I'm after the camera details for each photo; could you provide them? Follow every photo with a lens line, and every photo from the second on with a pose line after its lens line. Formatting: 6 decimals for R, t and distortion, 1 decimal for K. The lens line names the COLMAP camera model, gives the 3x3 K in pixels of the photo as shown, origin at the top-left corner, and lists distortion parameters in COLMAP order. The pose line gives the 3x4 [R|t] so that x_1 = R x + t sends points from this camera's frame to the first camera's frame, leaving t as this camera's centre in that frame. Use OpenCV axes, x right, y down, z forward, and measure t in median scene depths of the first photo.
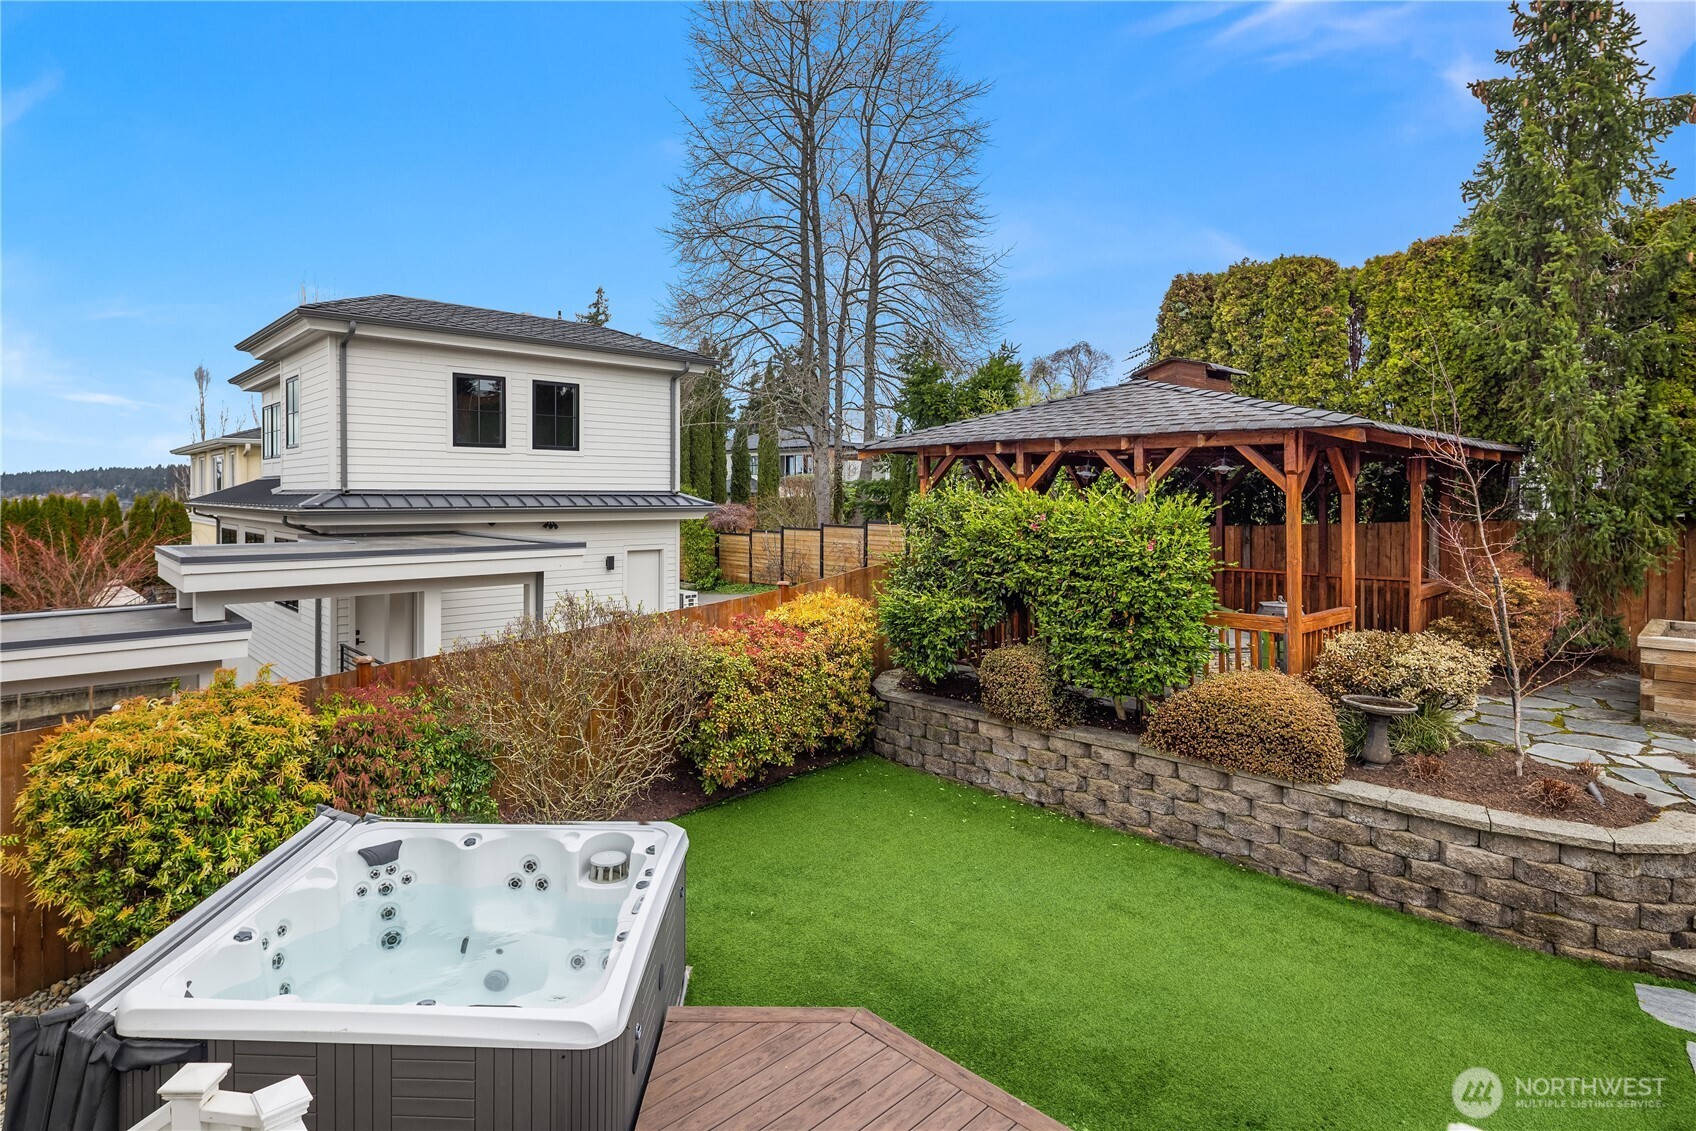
lens RADIAL K [[817.4, 0, 771.3], [0, 817.4, 510.2], [0, 0, 1]] dist [-0.000150, -0.000892]
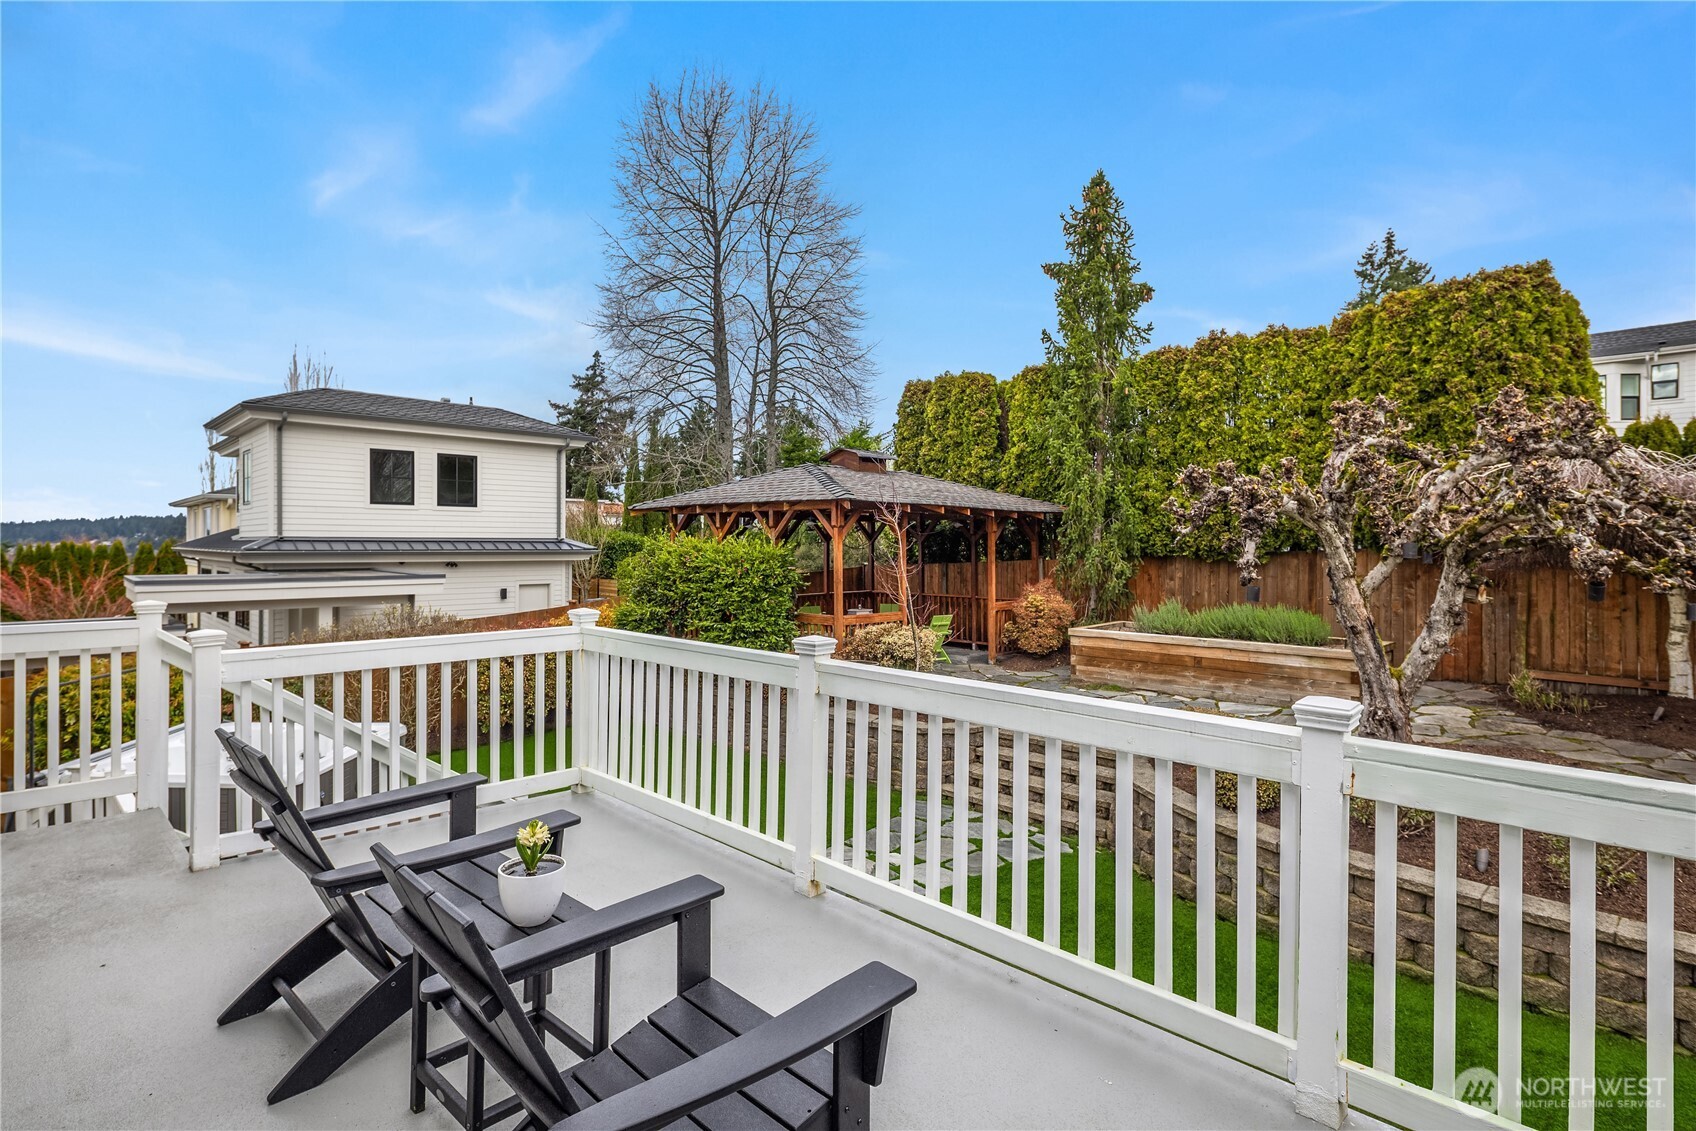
lens RADIAL K [[817.4, 0, 857.6], [0, 817.4, 552.0], [0, 0, 1]] dist [-0.000150, -0.000892]
pose [[0.999150, 0.000727, 0.041221, 0.321427], [-0.000341, 0.999956, -0.009375, 0.010686], [-0.041226, 0.009353, 0.999106, -0.328861]]
